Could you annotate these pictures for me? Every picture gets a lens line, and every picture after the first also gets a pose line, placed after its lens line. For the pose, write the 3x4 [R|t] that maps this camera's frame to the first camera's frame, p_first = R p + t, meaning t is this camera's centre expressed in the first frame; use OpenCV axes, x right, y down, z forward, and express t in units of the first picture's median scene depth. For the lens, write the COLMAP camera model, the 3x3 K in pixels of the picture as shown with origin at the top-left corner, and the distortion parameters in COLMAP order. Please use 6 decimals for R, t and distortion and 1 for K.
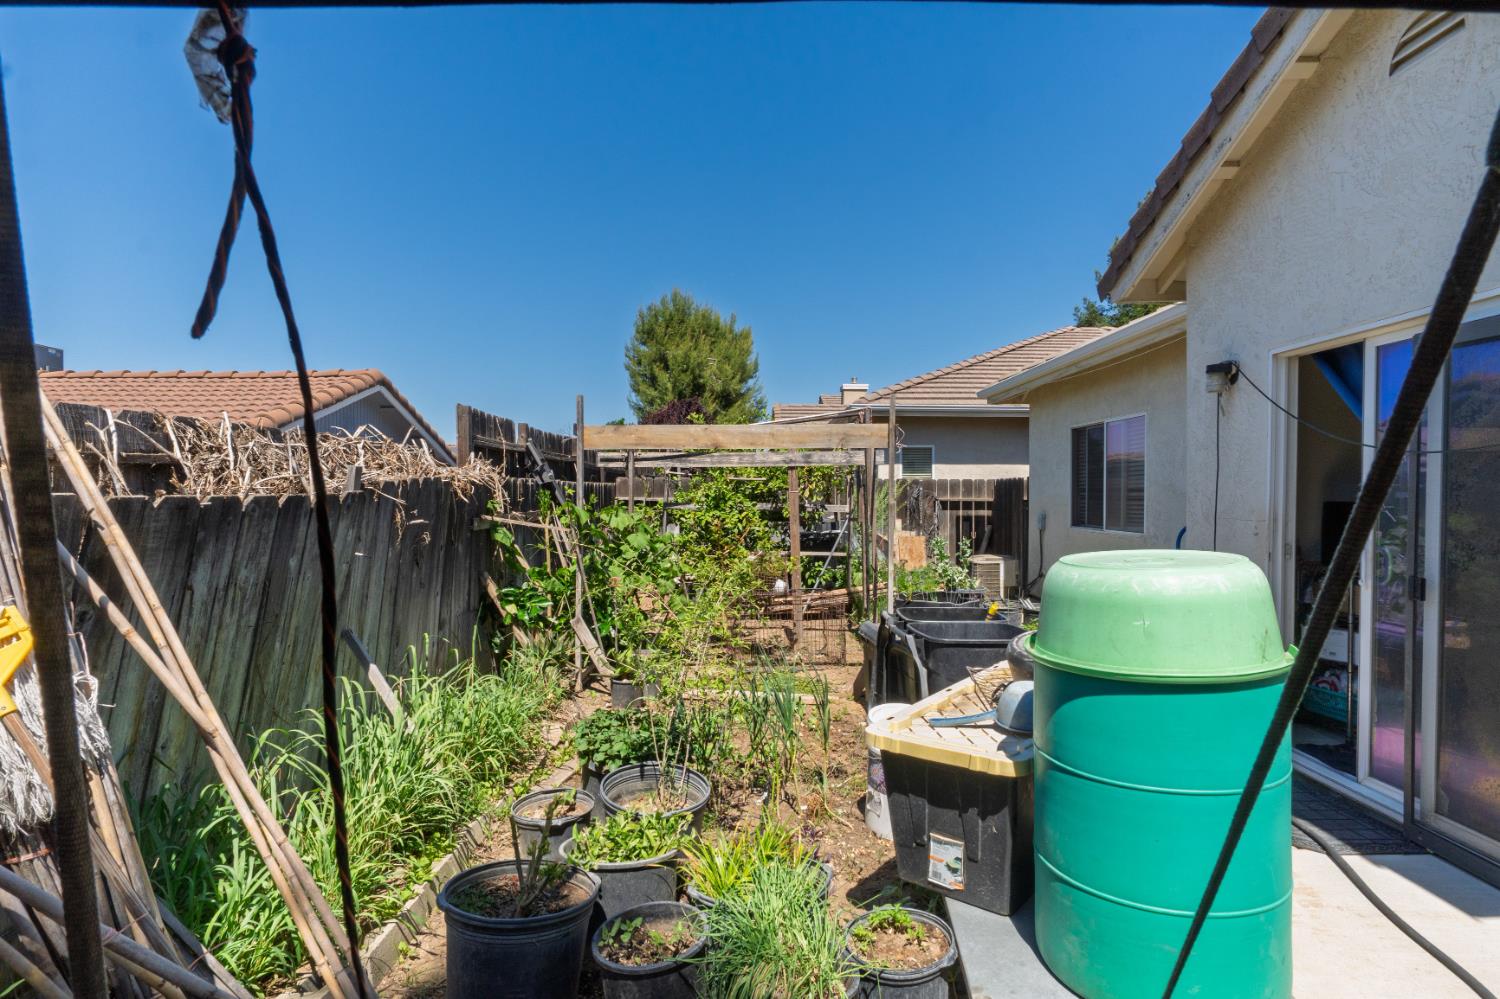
lens RADIAL K [[774.5, 0, 753.2], [0, 774.5, 499.4], [0, 0, 1]] dist [0.001268, 0.002978]
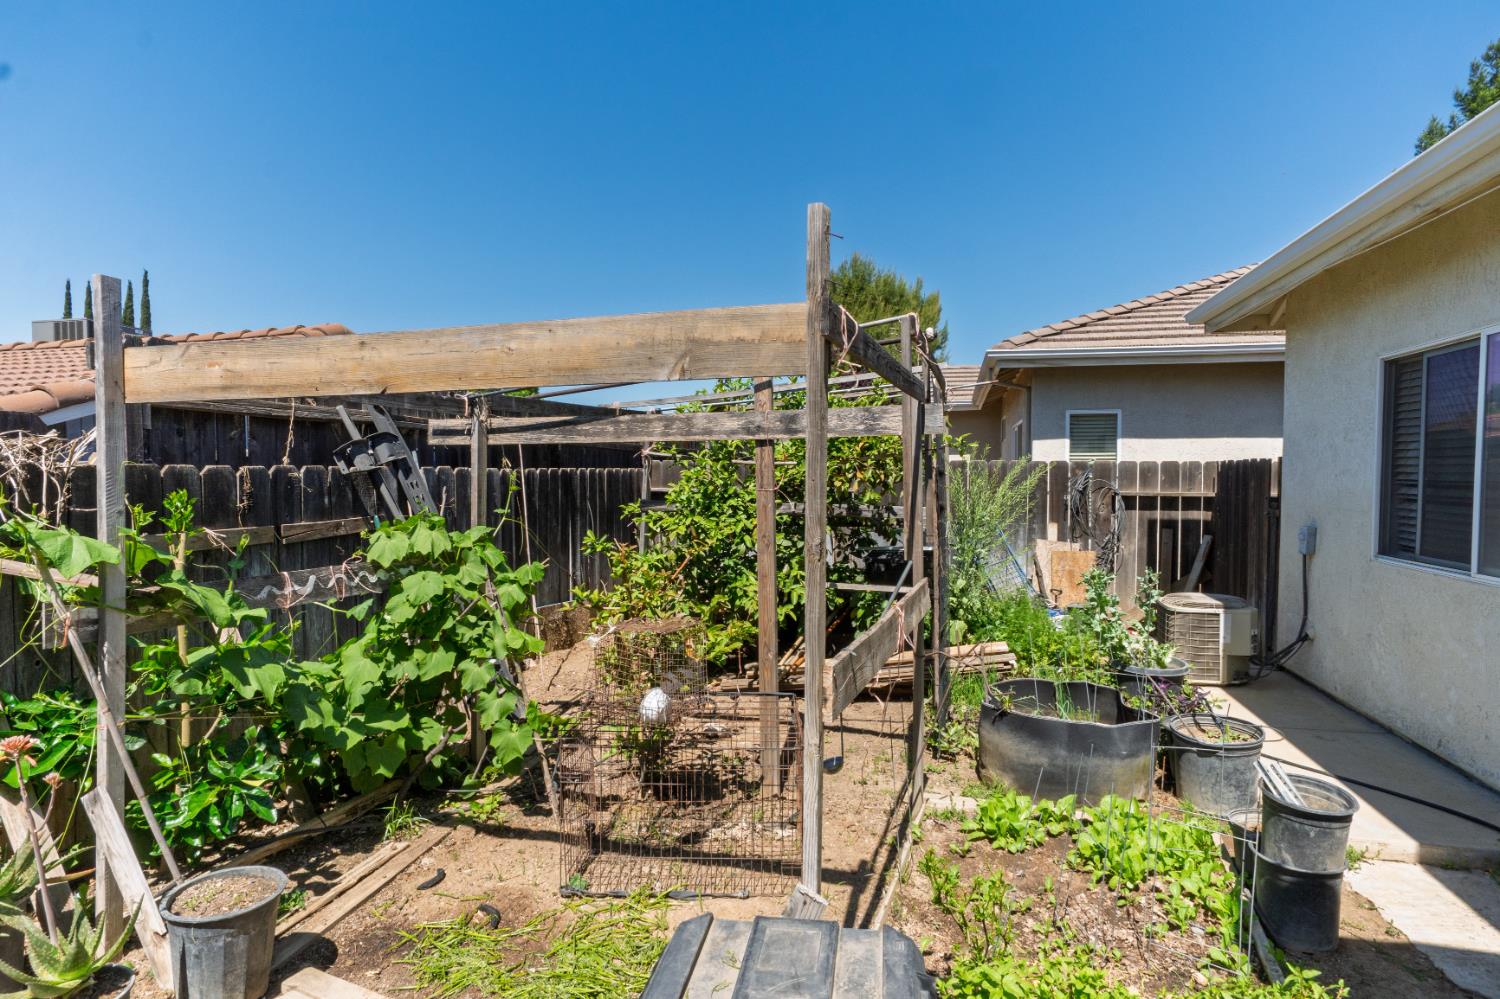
lens RADIAL K [[774.5, 0, 777.9], [0, 774.5, 501.2], [0, 0, 1]] dist [0.001268, 0.002978]
pose [[0.972817, 0.007447, -0.231454, 0.114347], [-0.001260, 0.999638, 0.026867, -0.010043], [0.231571, -0.025845, 0.972475, 0.321217]]
